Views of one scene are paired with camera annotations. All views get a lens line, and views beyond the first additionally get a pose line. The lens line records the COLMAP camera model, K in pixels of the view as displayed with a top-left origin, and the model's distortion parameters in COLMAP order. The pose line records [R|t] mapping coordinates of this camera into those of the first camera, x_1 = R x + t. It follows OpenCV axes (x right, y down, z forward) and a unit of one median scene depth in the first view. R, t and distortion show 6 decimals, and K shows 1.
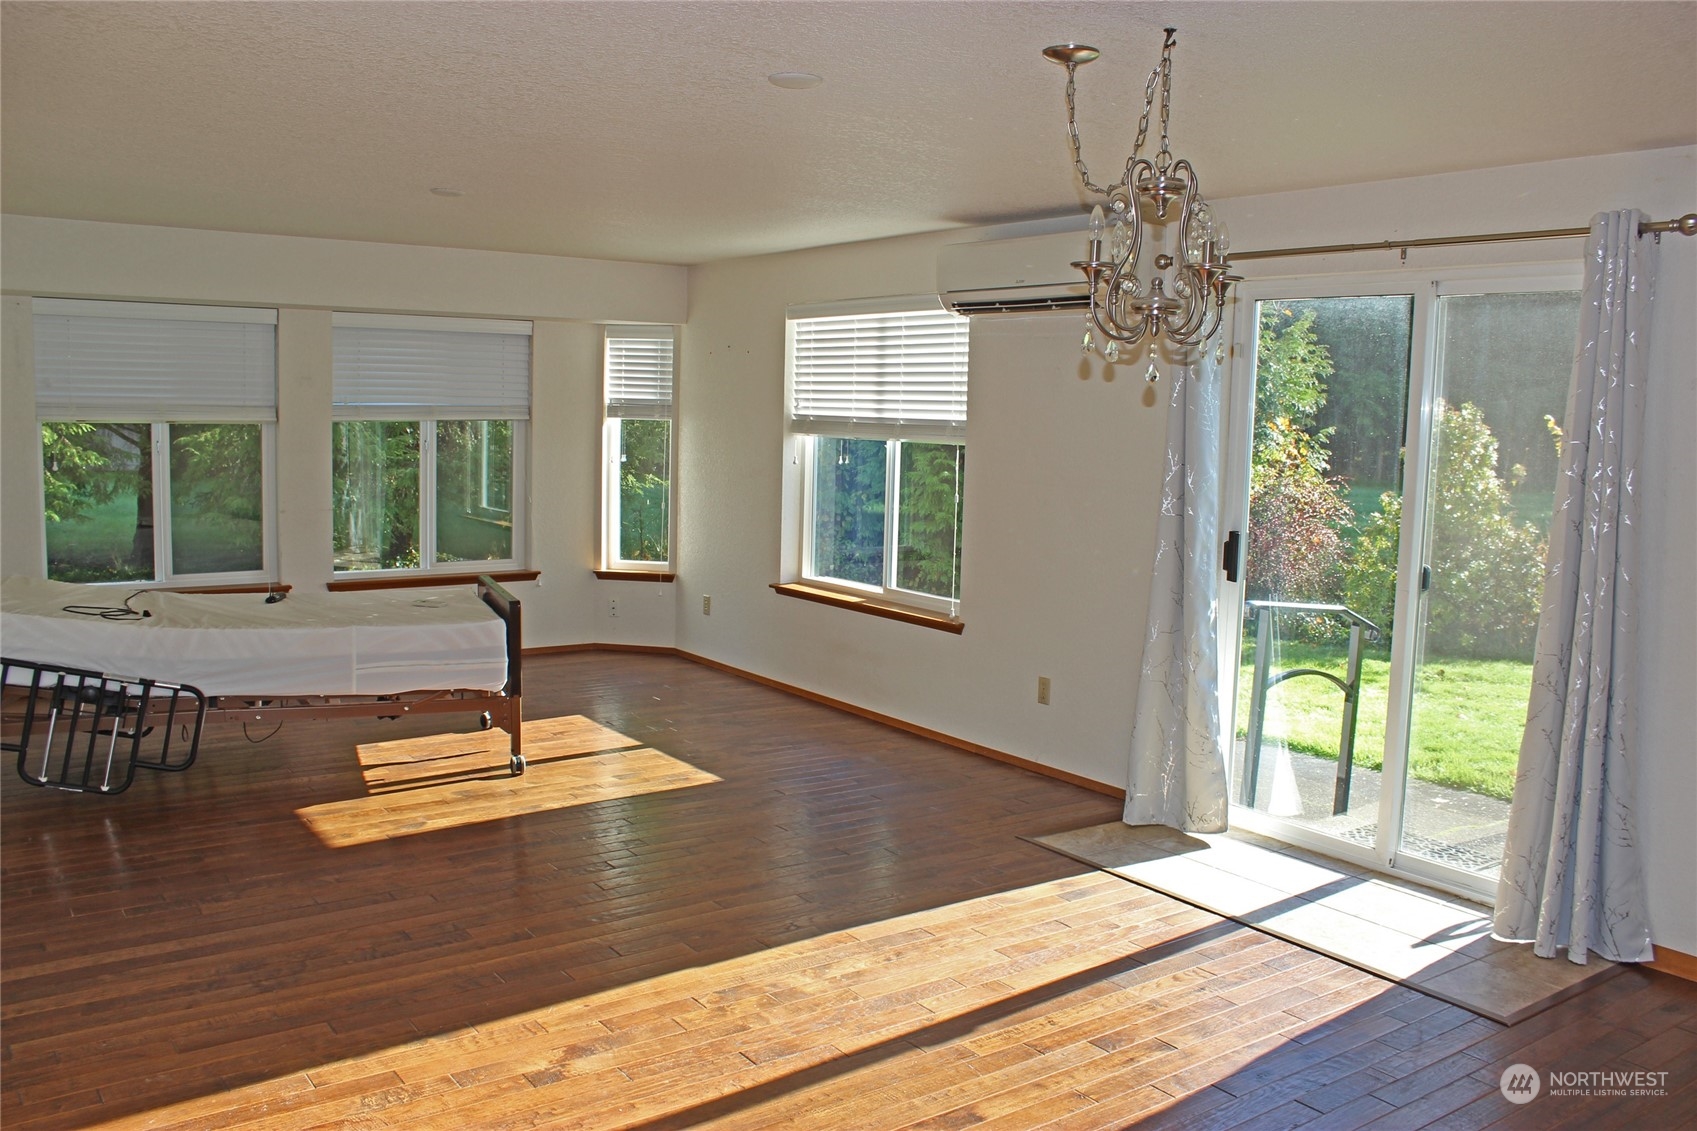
lens RADIAL K [[1393.0, 0, 848.5], [0, 1393.0, 565.5], [0, 0, 1]] dist [-0.159479, 0.128332]
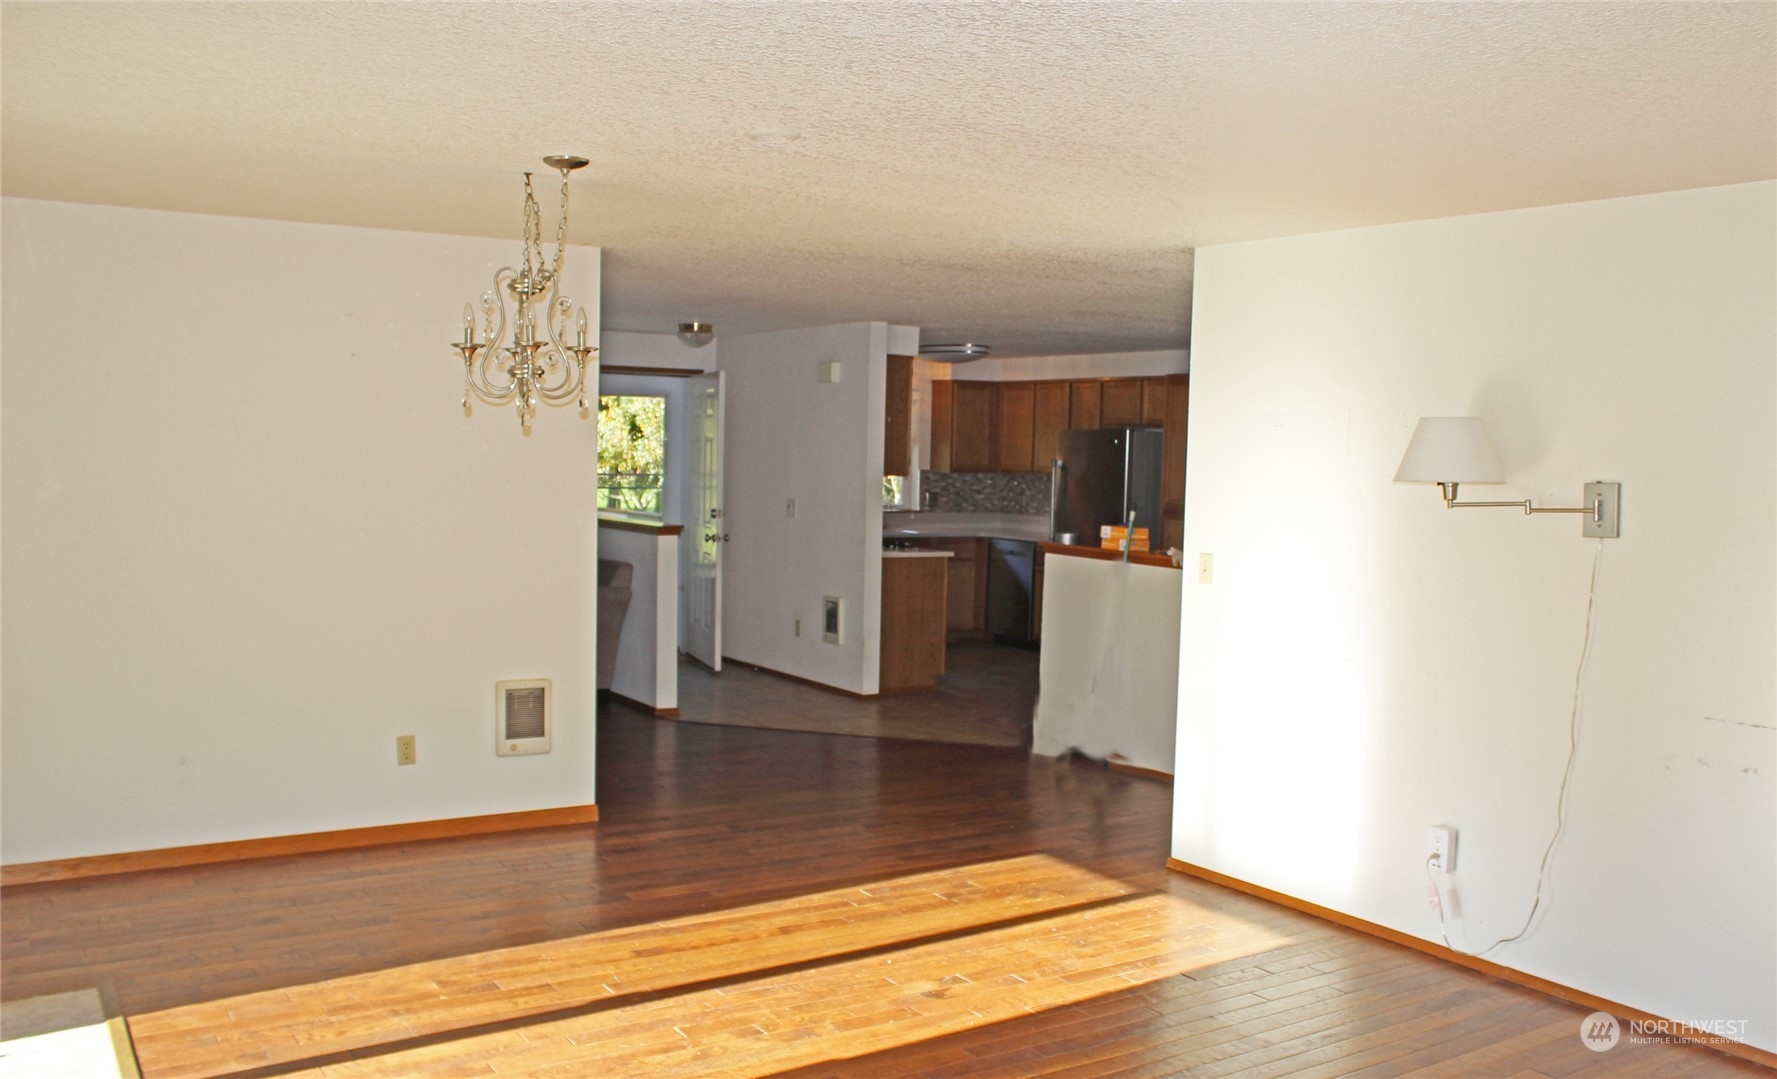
lens RADIAL K [[1521.0, 0, 888.5], [0, 1521.0, 539.5], [0, 0, 1]] dist [-0.001241, -0.000629]
pose [[-0.996696, -0.045387, 0.067359, -0.215509], [-0.032426, 0.982699, 0.182348, -0.265598], [-0.074470, 0.179561, -0.980924, 2.106214]]
